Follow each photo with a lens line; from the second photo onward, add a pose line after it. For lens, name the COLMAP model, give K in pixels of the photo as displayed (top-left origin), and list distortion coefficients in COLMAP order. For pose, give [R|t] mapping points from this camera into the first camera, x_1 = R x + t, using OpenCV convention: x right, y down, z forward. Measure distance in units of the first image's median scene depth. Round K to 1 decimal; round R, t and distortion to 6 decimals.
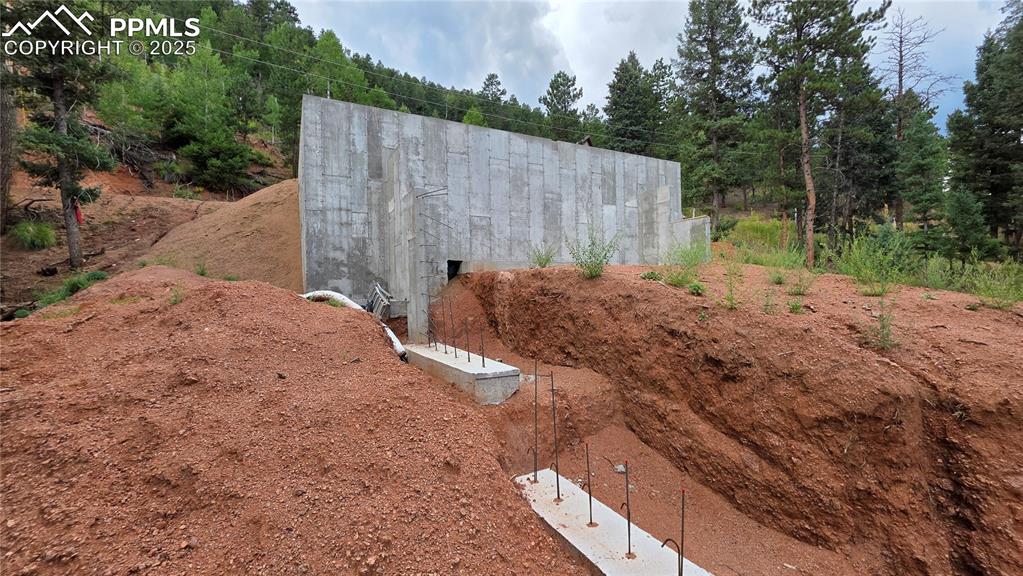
lens RADIAL K [[407.2, 0, 510.5], [0, 407.2, 287.3], [0, 0, 1]] dist [-0.000195, -0.000154]
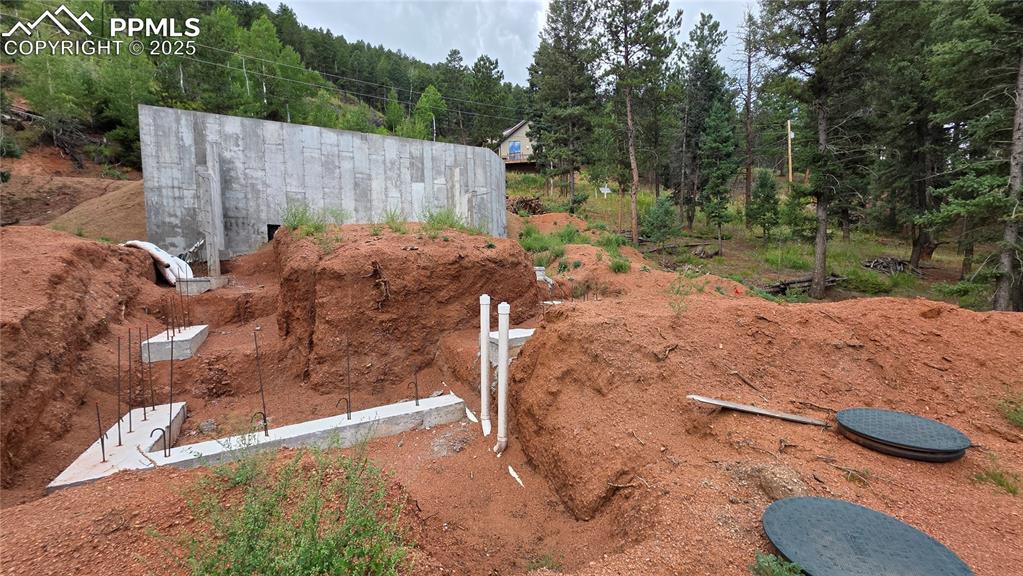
lens RADIAL K [[407.2, 0, 510.5], [0, 407.2, 287.3], [0, 0, 1]] dist [-0.000195, -0.000154]
pose [[0.999746, -0.009797, 0.020291, 0.545549], [0.008635, 0.998361, 0.056569, 0.063983], [-0.020812, -0.056379, 0.998192, -0.340704]]
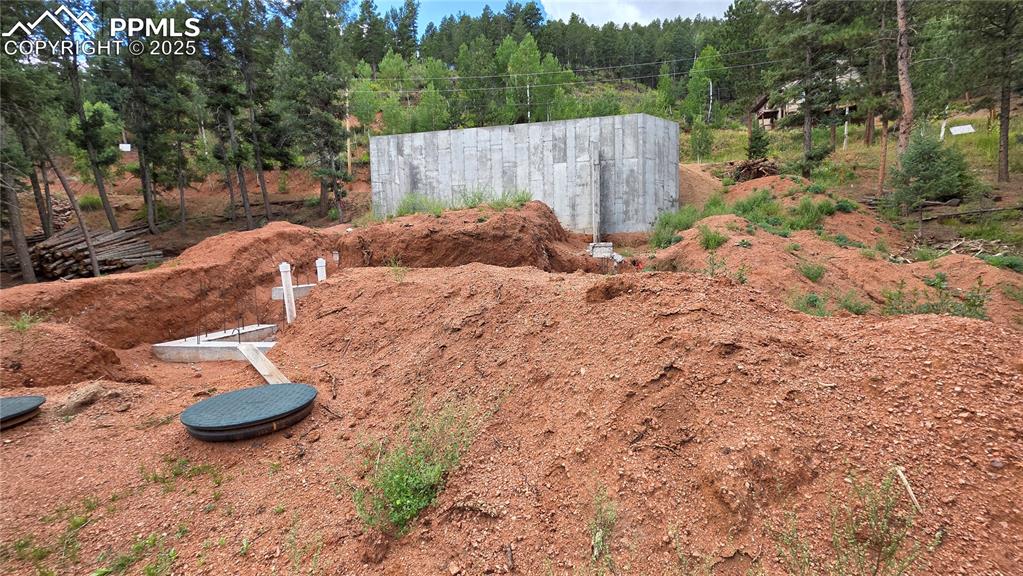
lens RADIAL K [[407.2, 0, 510.5], [0, 407.2, 287.3], [0, 0, 1]] dist [-0.000195, -0.000154]
pose [[0.783707, 0.046029, -0.619423, 1.027259], [0.010758, 0.996095, 0.087631, 0.088470], [0.621037, -0.075341, 0.780151, -0.177085]]
